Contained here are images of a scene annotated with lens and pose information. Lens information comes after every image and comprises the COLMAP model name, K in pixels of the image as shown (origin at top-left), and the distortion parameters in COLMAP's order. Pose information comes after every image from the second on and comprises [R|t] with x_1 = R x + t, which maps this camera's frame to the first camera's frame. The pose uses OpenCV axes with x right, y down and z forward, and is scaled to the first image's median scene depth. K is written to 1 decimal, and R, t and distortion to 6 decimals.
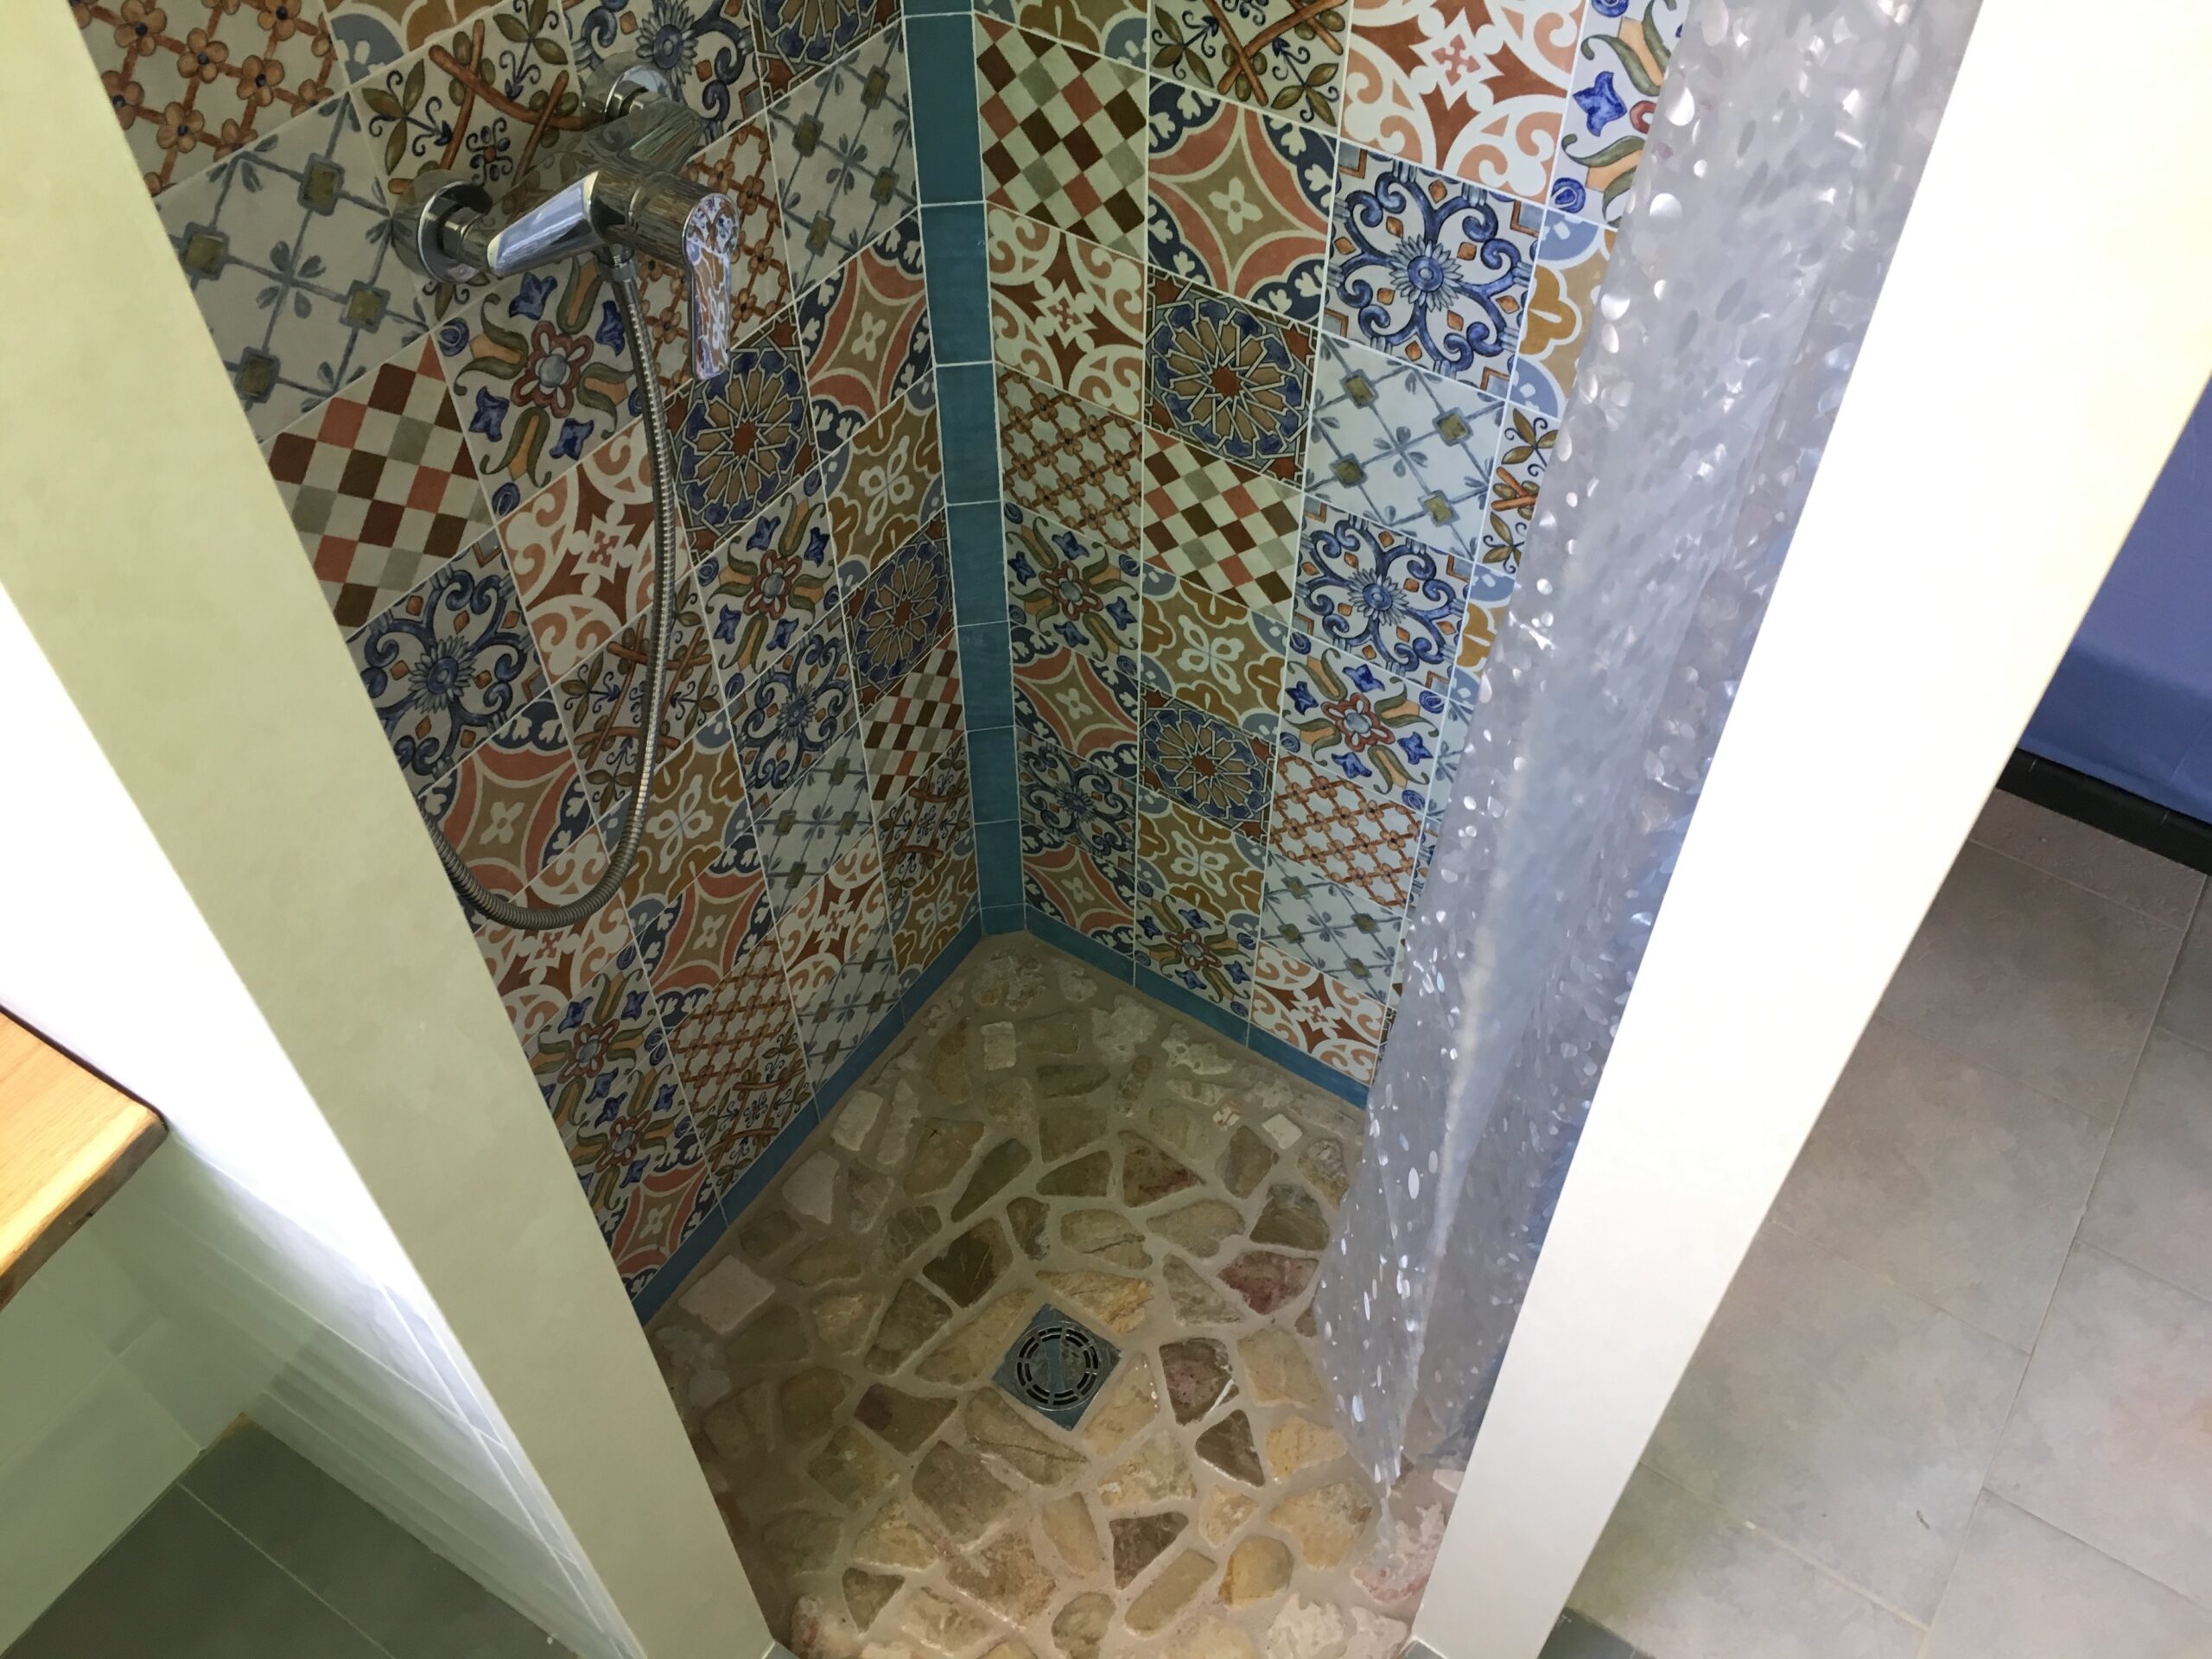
lens RADIAL K [[1870.4, 0, 1110.2], [0, 1870.4, 817.3], [0, 0, 1]] dist [0.063650, -0.088894]
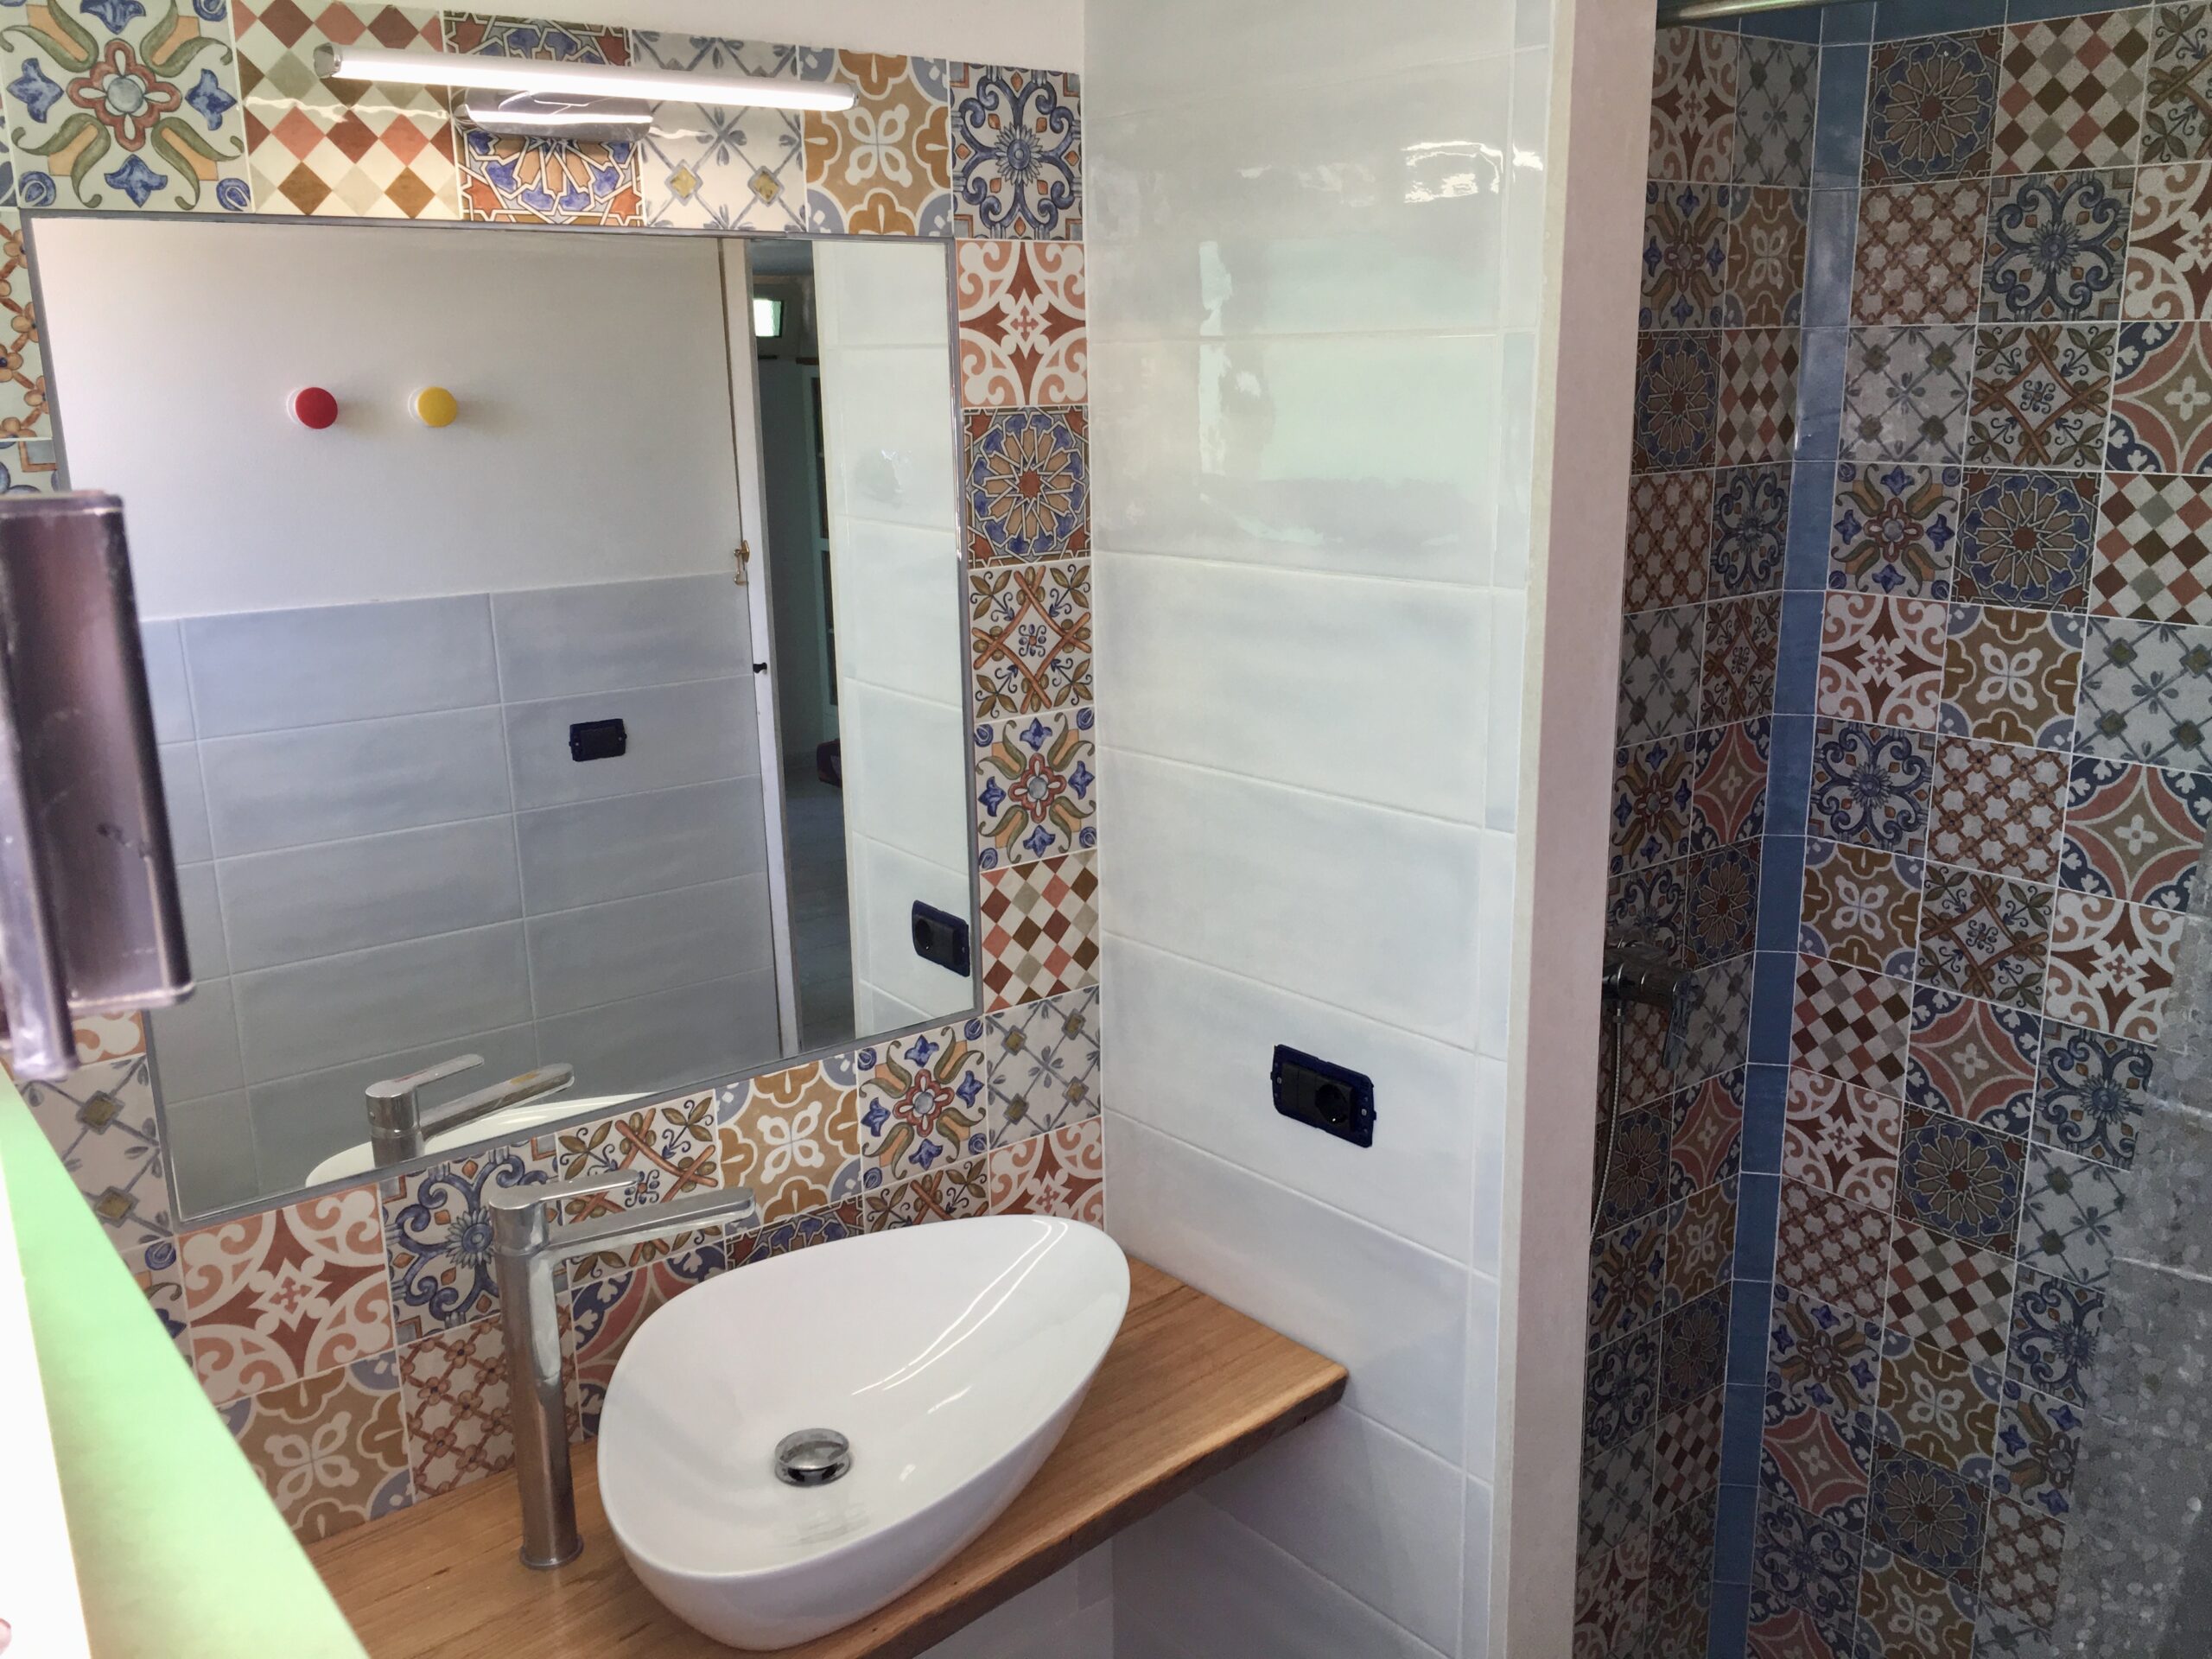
lens RADIAL K [[1870.4, 0, 1101.7], [0, 1870.4, 824.0], [0, 0, 1]] dist [0.063650, -0.088894]
pose [[0.947532, 0.062019, -0.313587, -0.130455], [-0.229393, 0.815131, -0.531921, 0.492297], [0.222625, 0.575947, 0.786589, -0.512888]]
